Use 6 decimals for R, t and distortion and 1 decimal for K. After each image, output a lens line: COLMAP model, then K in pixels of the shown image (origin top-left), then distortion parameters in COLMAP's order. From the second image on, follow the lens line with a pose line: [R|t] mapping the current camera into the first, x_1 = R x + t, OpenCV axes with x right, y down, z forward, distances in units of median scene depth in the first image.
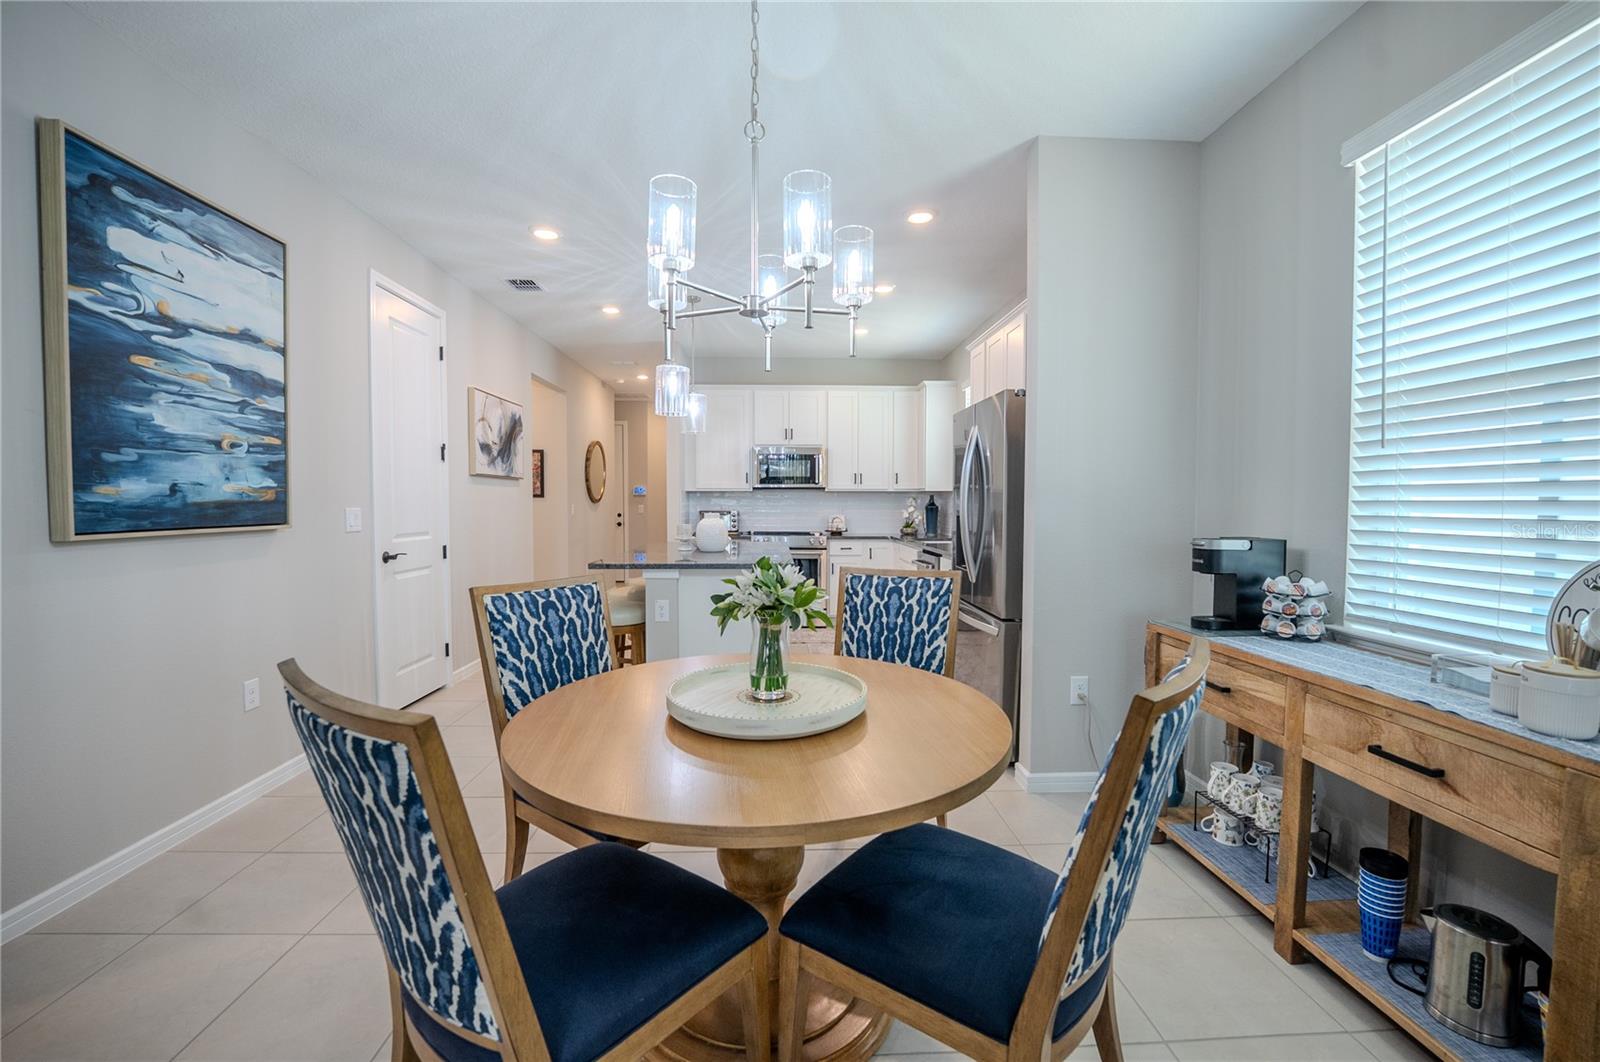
lens RADIAL K [[663.8, 0, 804.2], [0, 663.8, 535.3], [0, 0, 1]] dist [-0.027529, 0.000157]
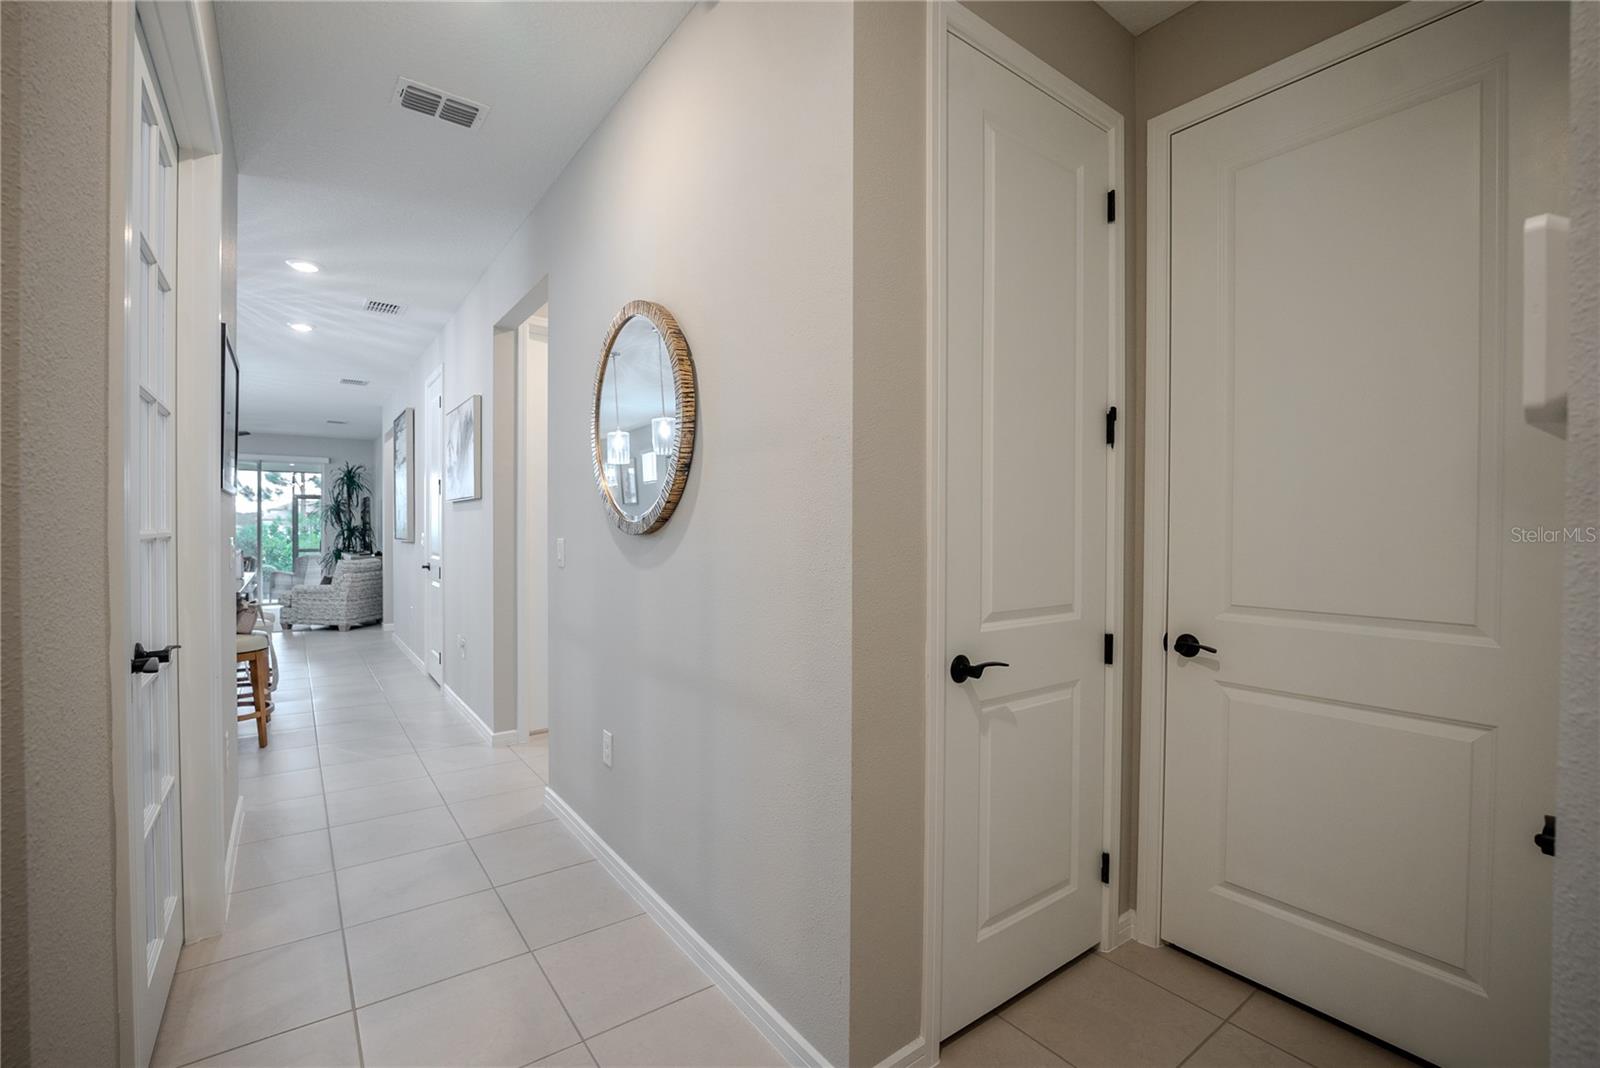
lens RADIAL K [[700.0, 0, 800.0], [0, 700.0, 534.0], [0, 0, 1]] dist [-0.001655, -0.000118]
pose [[-0.833115, 0.001779, -0.553097, -0.363113], [-0.029883, 0.998390, 0.048223, -0.113138], [0.552292, 0.056703, -0.831720, 2.214754]]
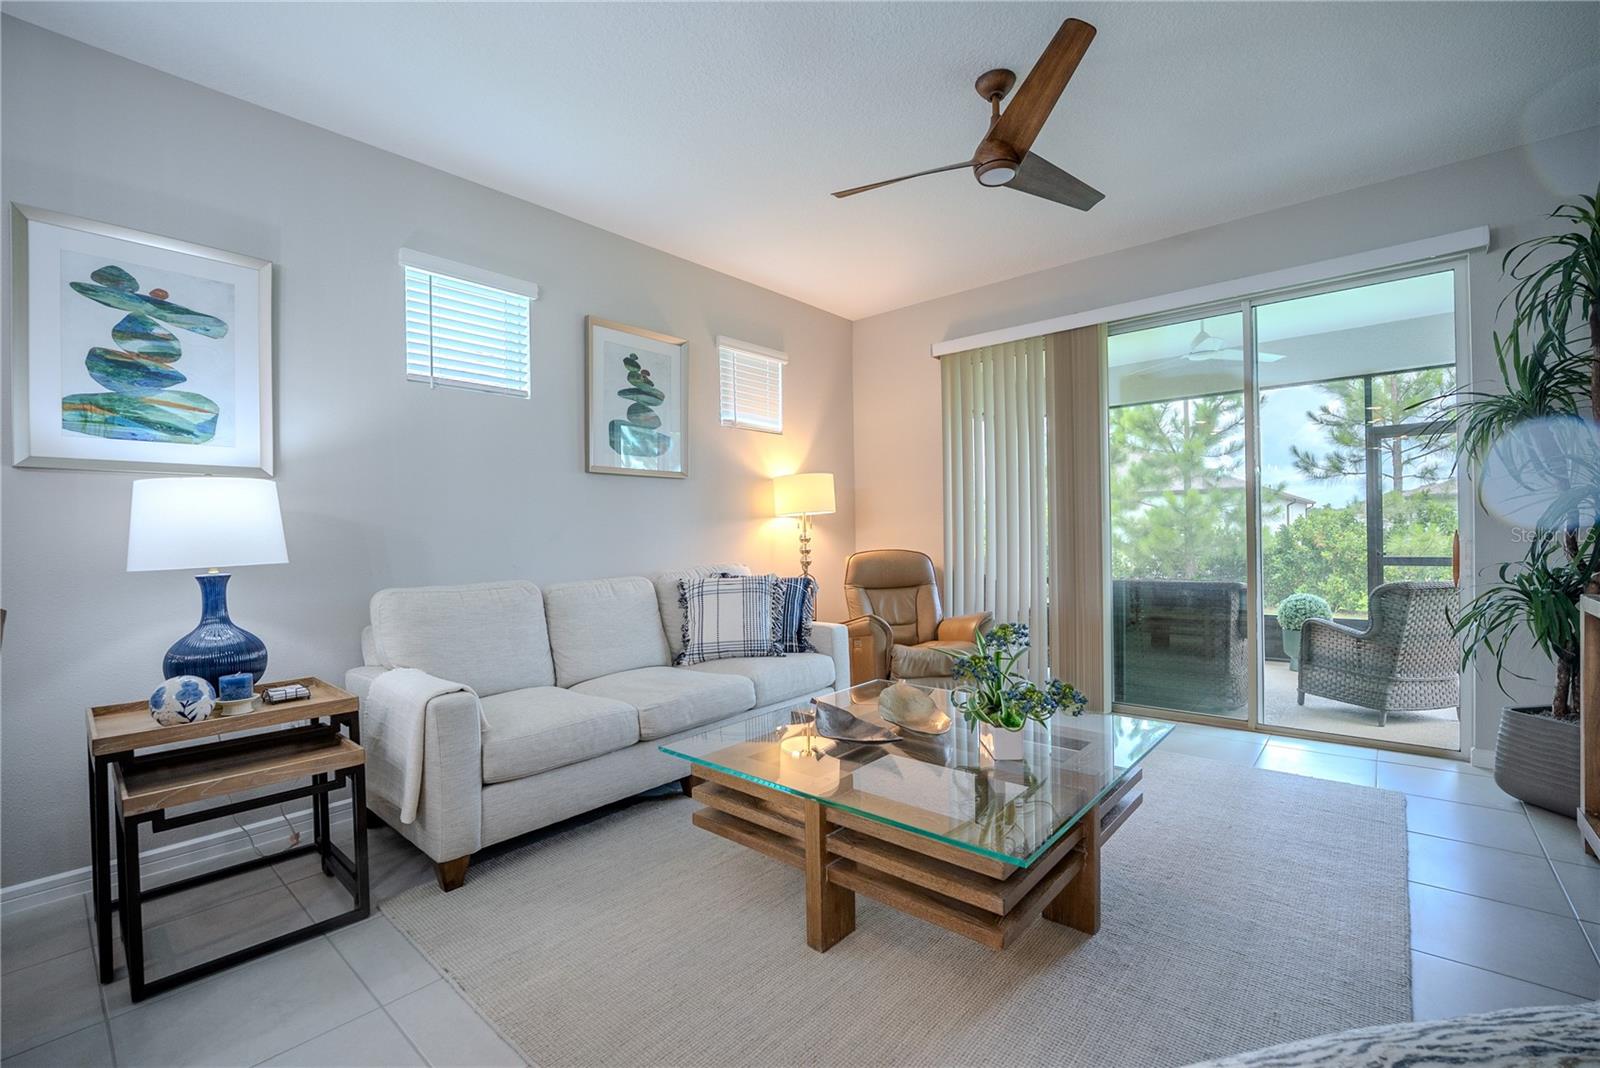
lens RADIAL K [[684.7, 0, 794.6], [0, 684.7, 538.2], [0, 0, 1]] dist [-0.018705, 0.000021]
pose [[-0.721453, 0.008165, 0.692415, -0.303809], [0.051875, 0.997758, 0.042285, 0.022108], [-0.690517, 0.066425, -0.720259, 0.119551]]
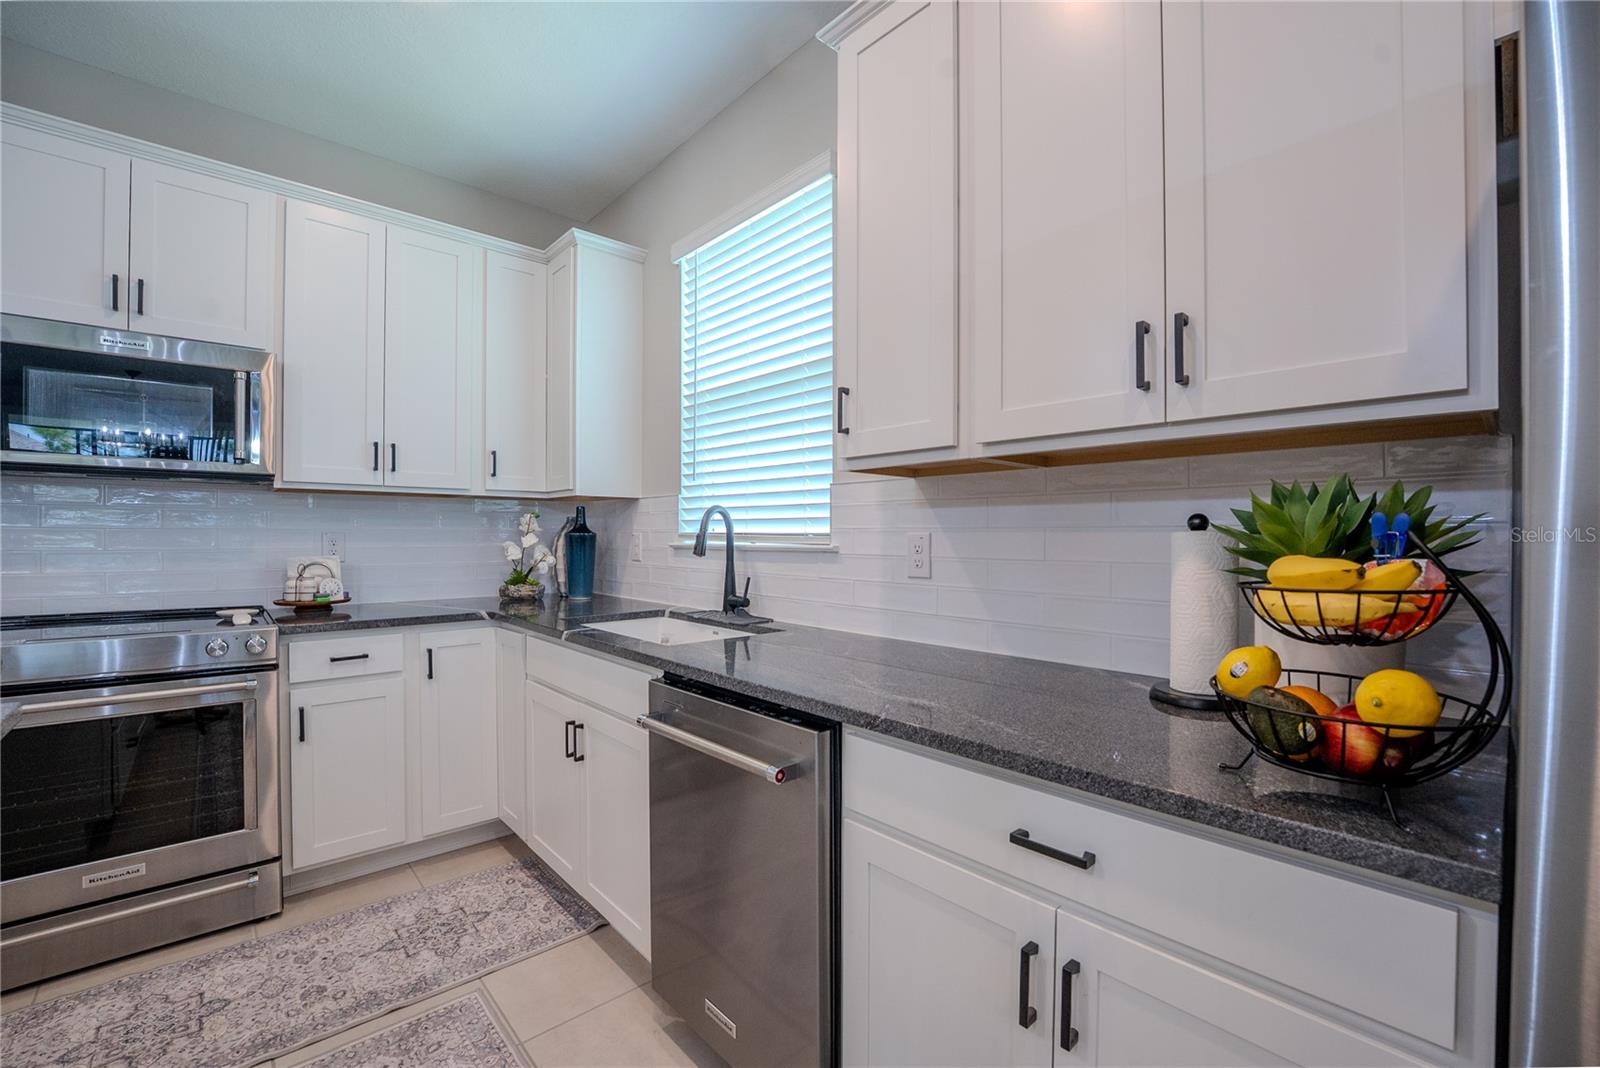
lens RADIAL K [[667.6, 0, 797.6], [0, 667.6, 537.0], [0, 0, 1]] dist [-0.025155, 0.000766]
pose [[0.773960, -0.001302, 0.633233, 0.038918], [0.029872, 0.998960, -0.034456, -0.032023], [-0.632530, 0.045584, 0.773194, 0.842267]]
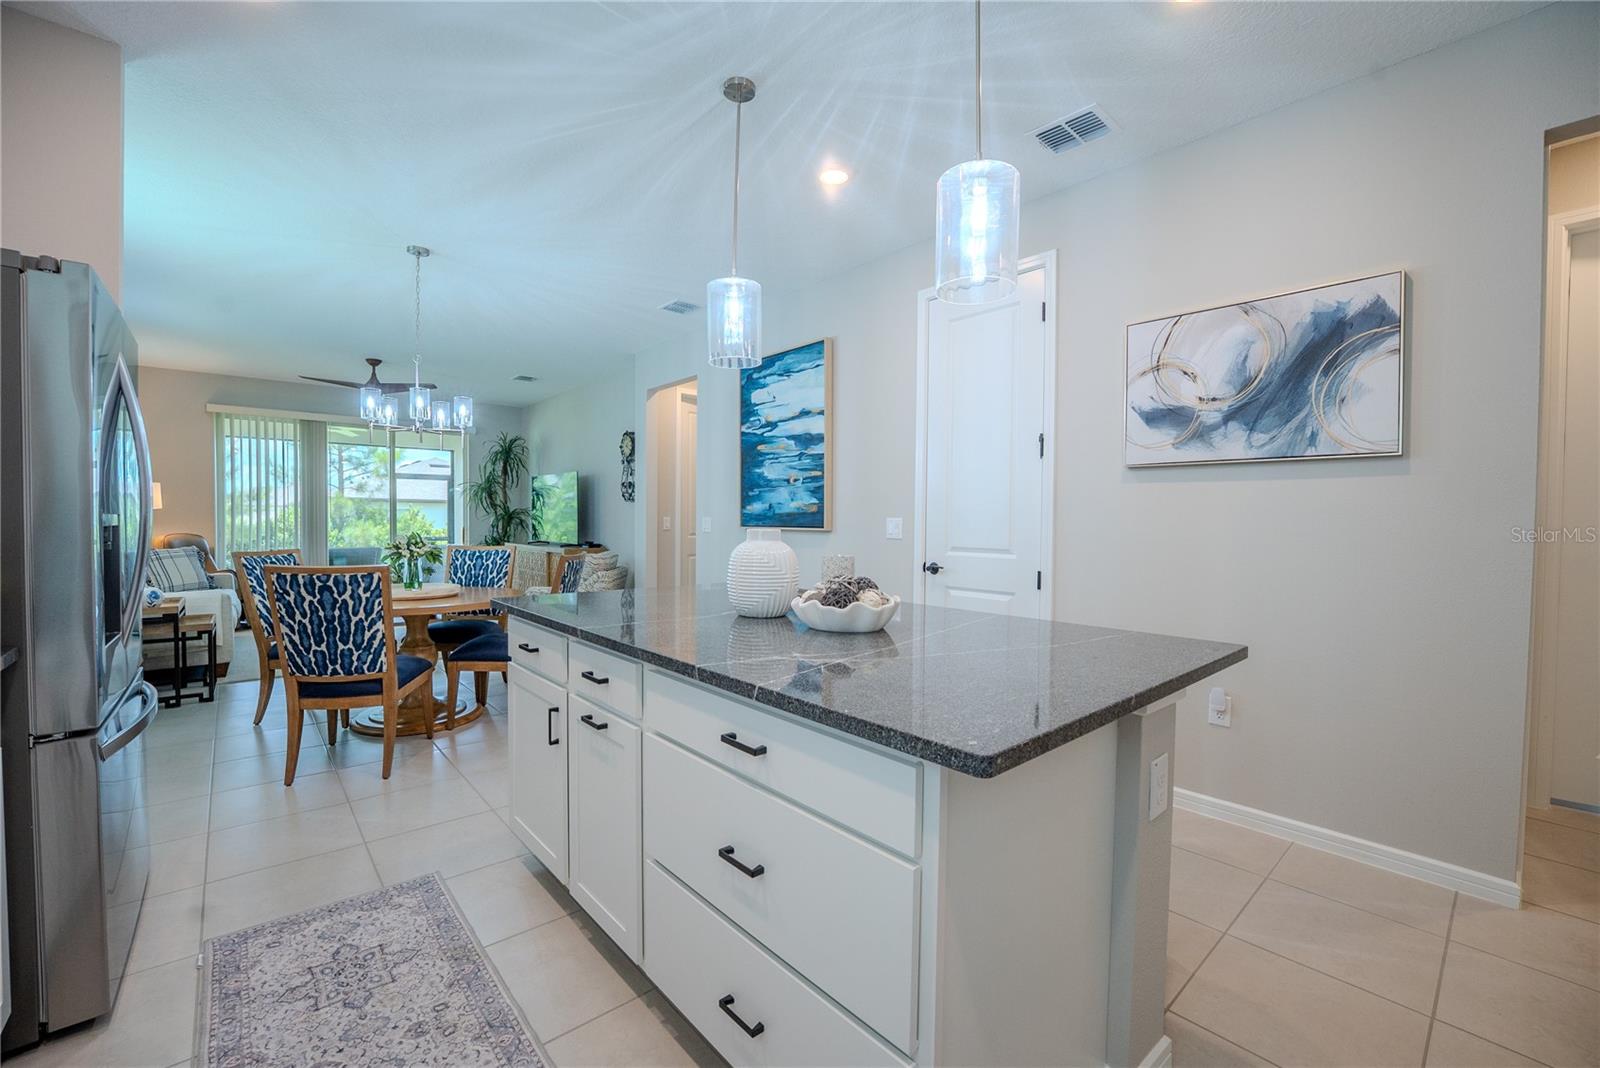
lens RADIAL K [[656.1, 0, 804.4], [0, 656.1, 538.2], [0, 0, 1]] dist [-0.025213, 0.000383]
pose [[-0.778521, 0.008856, -0.627556, 0.110133], [-0.041644, 0.996968, 0.065732, -0.055006], [0.626235, 0.077307, -0.775792, 1.303599]]
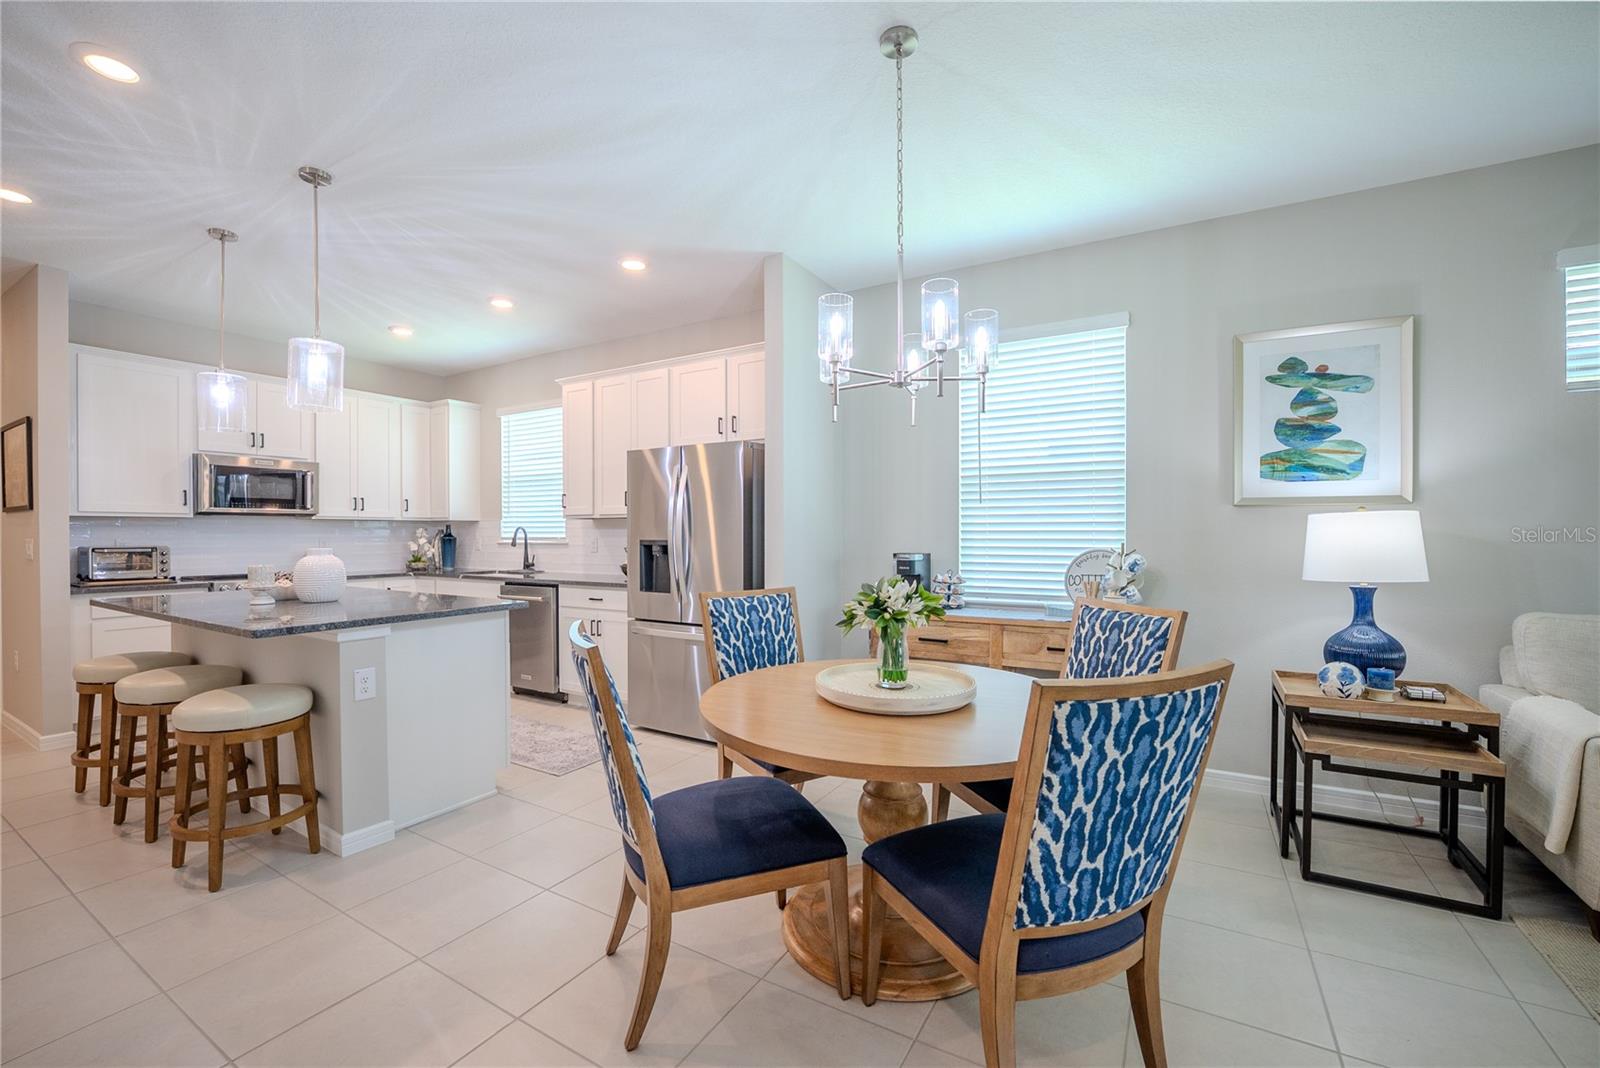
lens RADIAL K [[659.5, 0, 802.4], [0, 659.5, 537.9], [0, 0, 1]] dist [-0.035800, 0.006855]
pose [[0.542649, -0.009876, 0.839901, -0.429767], [0.045095, 0.998831, -0.017391, -0.008323], [-0.838748, 0.047312, 0.542461, 0.166444]]
